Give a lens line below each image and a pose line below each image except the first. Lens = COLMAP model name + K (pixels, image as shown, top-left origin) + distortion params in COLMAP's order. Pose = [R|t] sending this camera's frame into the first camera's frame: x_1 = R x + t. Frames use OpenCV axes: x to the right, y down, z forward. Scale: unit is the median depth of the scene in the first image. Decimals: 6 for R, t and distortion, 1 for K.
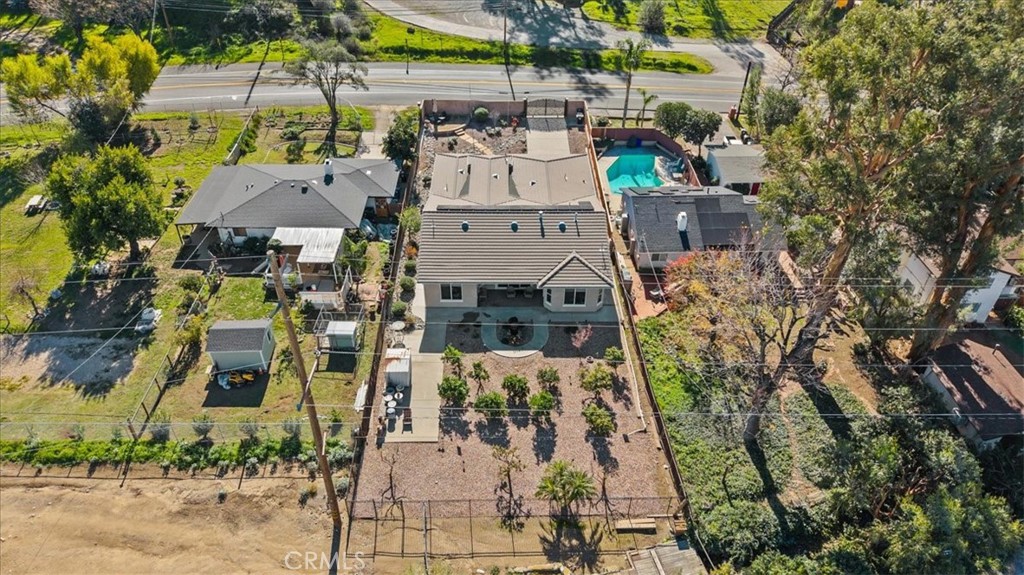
lens RADIAL K [[680.3, 0, 512.2], [0, 680.3, 290.5], [0, 0, 1]] dist [0.000611, -0.003698]
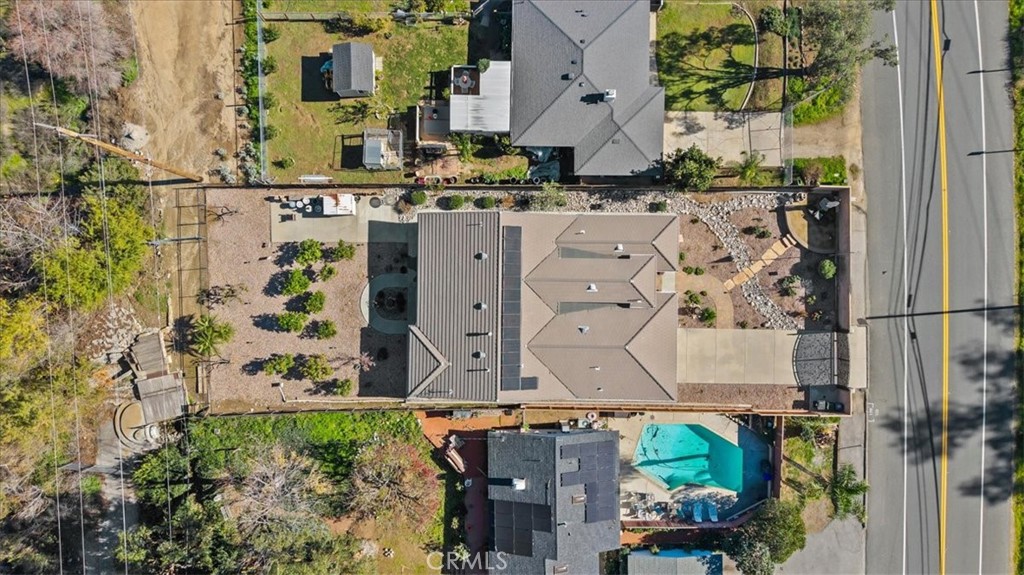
lens RADIAL K [[680.3, 0, 508.8], [0, 680.3, 287.3], [0, 0, 1]] dist [0.000611, -0.003698]
pose [[-0.024195, 0.999668, -0.008865, -0.019227], [-0.639444, -0.008659, 0.768789, -1.011386], [0.768457, 0.024270, 0.639441, 0.467005]]
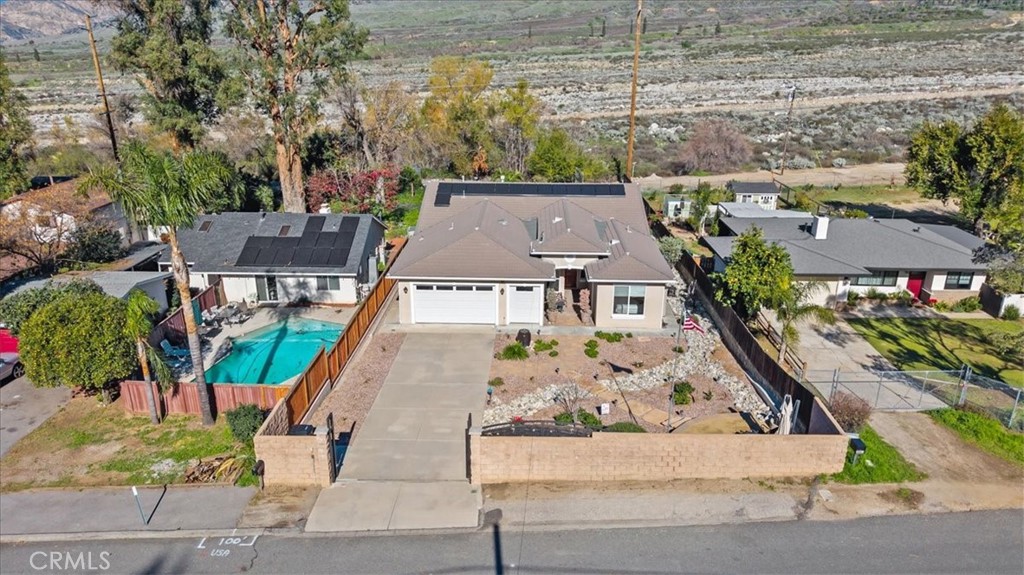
lens RADIAL K [[680.3, 0, 512.7], [0, 680.3, 290.7], [0, 0, 1]] dist [0.000611, -0.003698]
pose [[-0.998754, -0.037119, 0.033354, -0.006244], [0.009526, 0.514269, 0.857576, -0.926210], [-0.048985, 0.856825, -0.513275, 1.822545]]
